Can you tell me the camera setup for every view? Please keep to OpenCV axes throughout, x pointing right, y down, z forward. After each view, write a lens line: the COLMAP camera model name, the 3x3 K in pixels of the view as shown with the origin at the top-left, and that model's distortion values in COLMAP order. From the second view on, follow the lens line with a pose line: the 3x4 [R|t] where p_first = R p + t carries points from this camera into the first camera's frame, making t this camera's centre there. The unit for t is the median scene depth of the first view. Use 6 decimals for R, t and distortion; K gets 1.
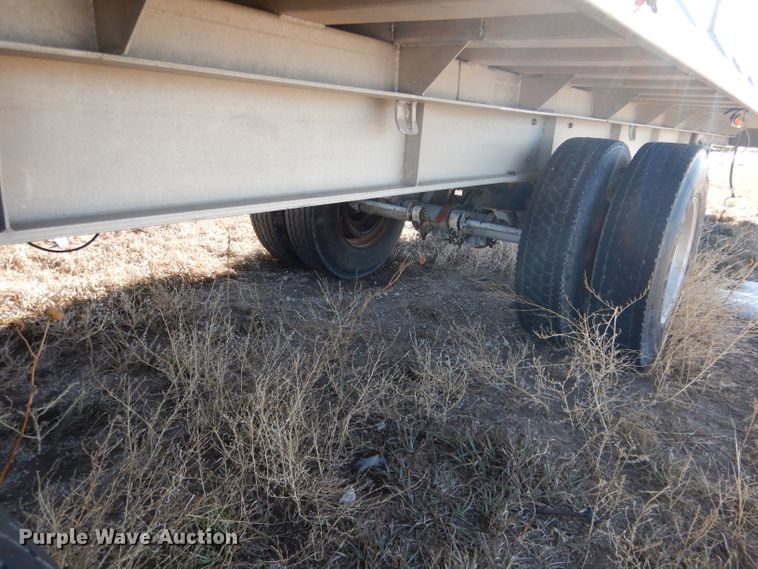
lens RADIAL K [[557.5, 0, 374.4], [0, 557.5, 289.5], [0, 0, 1]] dist [0.010094, -0.010238]
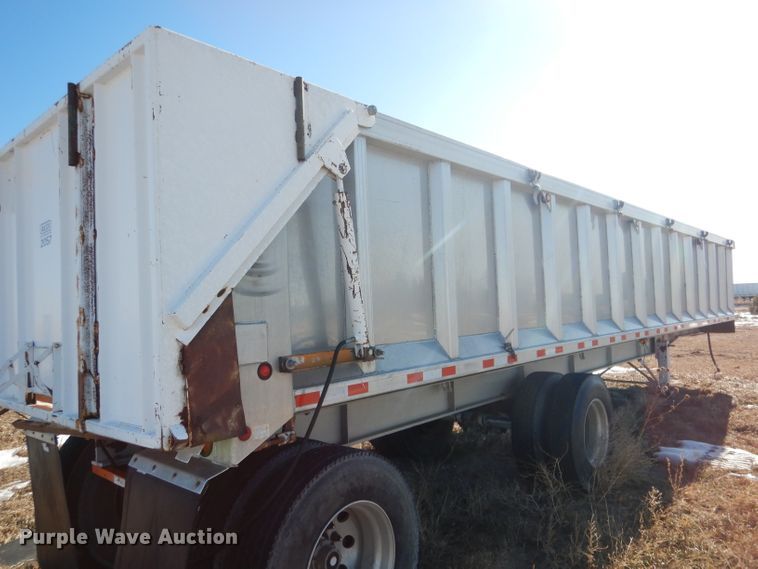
lens RADIAL K [[557.5, 0, 378.7], [0, 557.5, 284.1], [0, 0, 1]] dist [0.010094, -0.010238]
pose [[0.992359, -0.106721, -0.061926, -0.028133], [0.078958, 0.934930, -0.345936, 0.071982], [0.094815, 0.338403, 0.936212, -0.961653]]
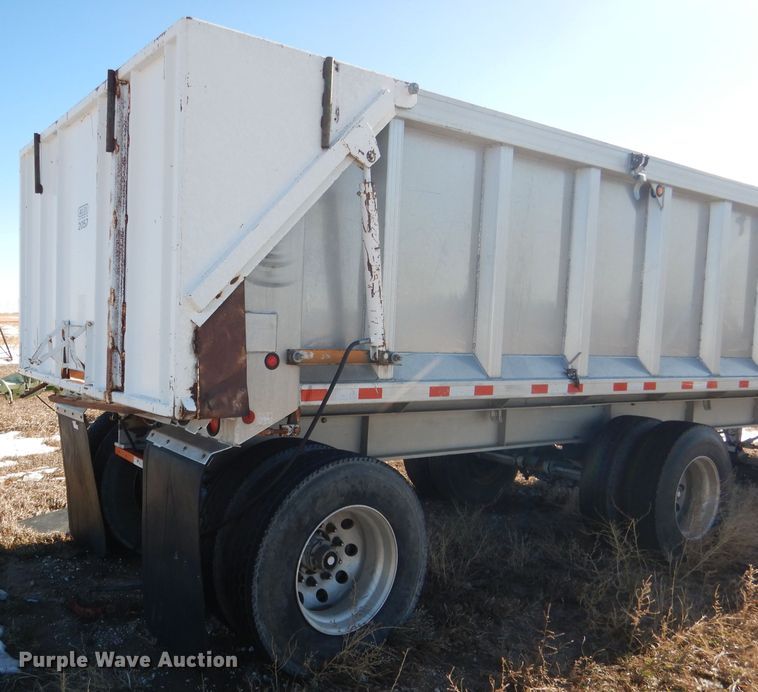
lens RADIAL K [[724.1, 0, 265.4], [0, 724.1, 375.5], [0, 0, 1]] dist [0.007926, 0.000000]
pose [[0.942409, -0.008331, -0.334358, 0.091255], [-0.076233, 0.968025, -0.238989, 0.172960], [0.325658, 0.250714, 0.911641, -1.149707]]
